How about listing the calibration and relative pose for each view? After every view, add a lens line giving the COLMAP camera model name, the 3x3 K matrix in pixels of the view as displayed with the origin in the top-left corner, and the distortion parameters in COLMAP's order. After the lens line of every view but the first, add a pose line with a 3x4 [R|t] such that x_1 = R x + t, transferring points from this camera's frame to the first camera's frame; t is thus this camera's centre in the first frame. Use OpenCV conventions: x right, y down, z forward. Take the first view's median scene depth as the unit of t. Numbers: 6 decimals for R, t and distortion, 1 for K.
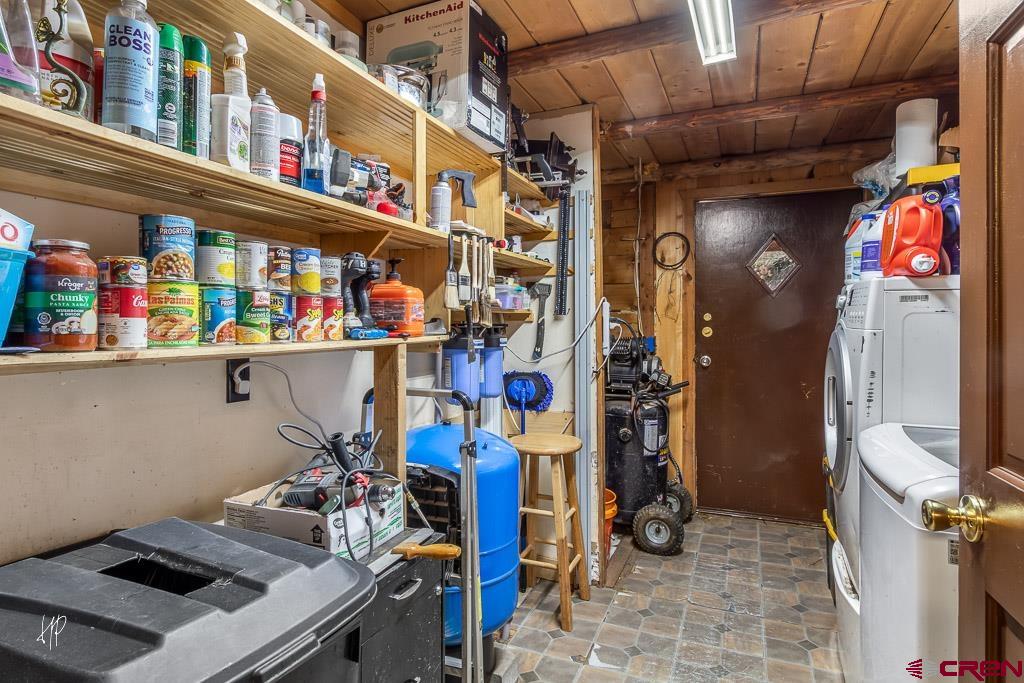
lens RADIAL K [[559.4, 0, 506.0], [0, 559.4, 335.6], [0, 0, 1]] dist [0.011744, -0.004361]
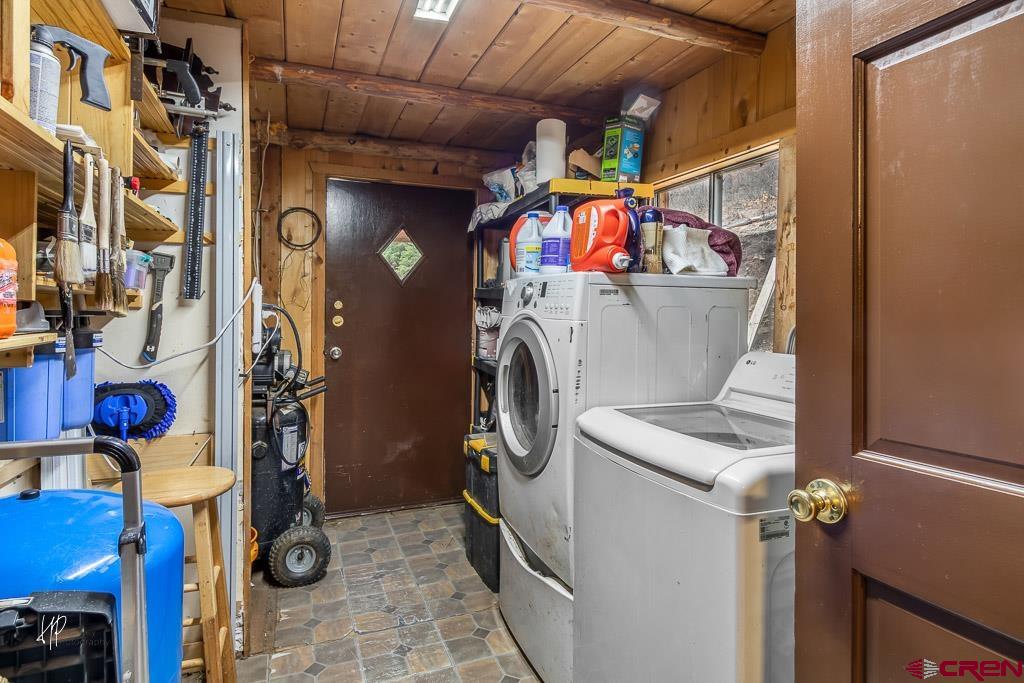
lens RADIAL K [[559.4, 0, 509.4], [0, 559.4, 316.1], [0, 0, 1]] dist [0.011744, -0.004361]
pose [[0.720723, 0.002200, 0.693220, -0.103568], [0.006336, 0.999932, -0.009760, -0.005573], [-0.693194, 0.011427, 0.720660, 0.196012]]
